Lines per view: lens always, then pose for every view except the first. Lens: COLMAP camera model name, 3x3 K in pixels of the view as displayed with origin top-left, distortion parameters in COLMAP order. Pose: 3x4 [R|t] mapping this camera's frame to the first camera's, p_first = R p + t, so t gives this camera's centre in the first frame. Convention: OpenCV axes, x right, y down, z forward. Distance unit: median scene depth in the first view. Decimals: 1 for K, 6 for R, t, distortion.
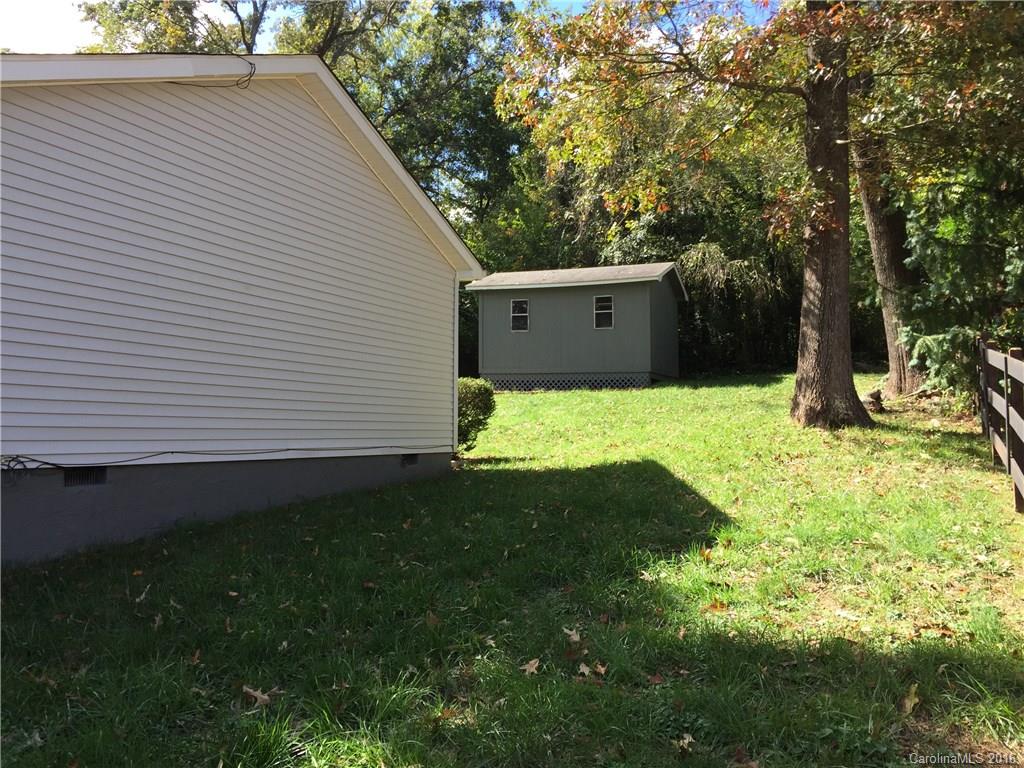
lens RADIAL K [[884.7, 0, 507.9], [0, 884.7, 383.7], [0, 0, 1]] dist [0.069687, -0.080212]
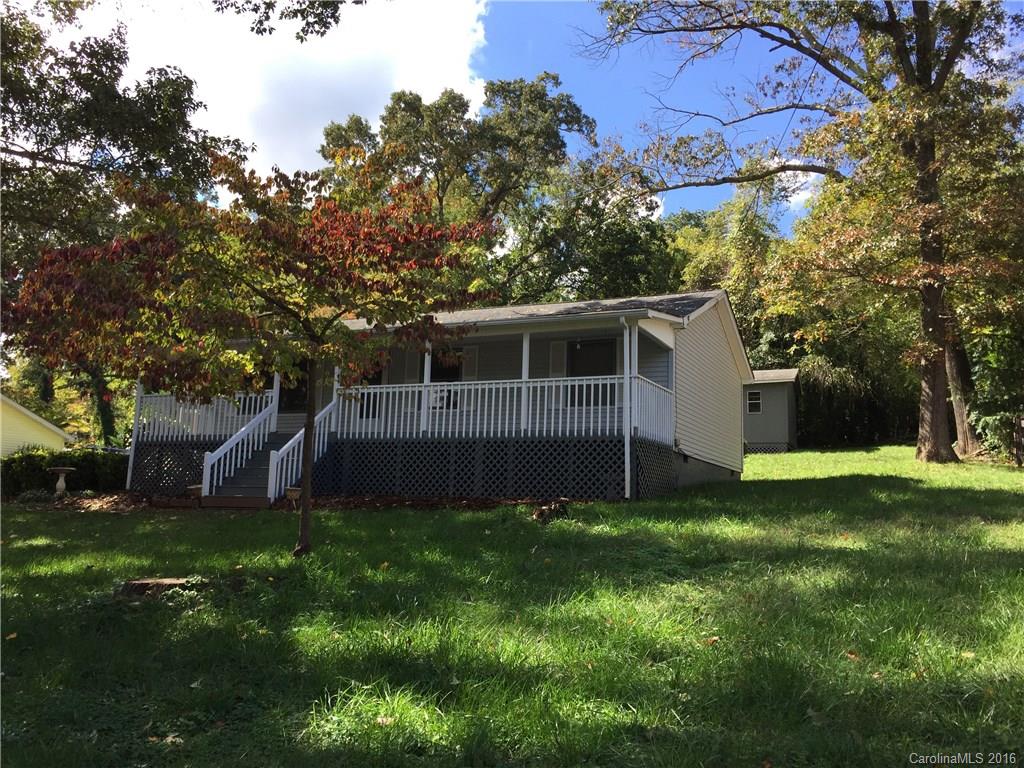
lens RADIAL K [[884.7, 0, 517.0], [0, 884.7, 383.5], [0, 0, 1]] dist [0.069687, -0.080212]
pose [[0.999858, 0.014043, -0.009297, -0.346959], [-0.014916, 0.994713, -0.101601, 0.057526], [0.007821, 0.101726, 0.994782, -0.613230]]
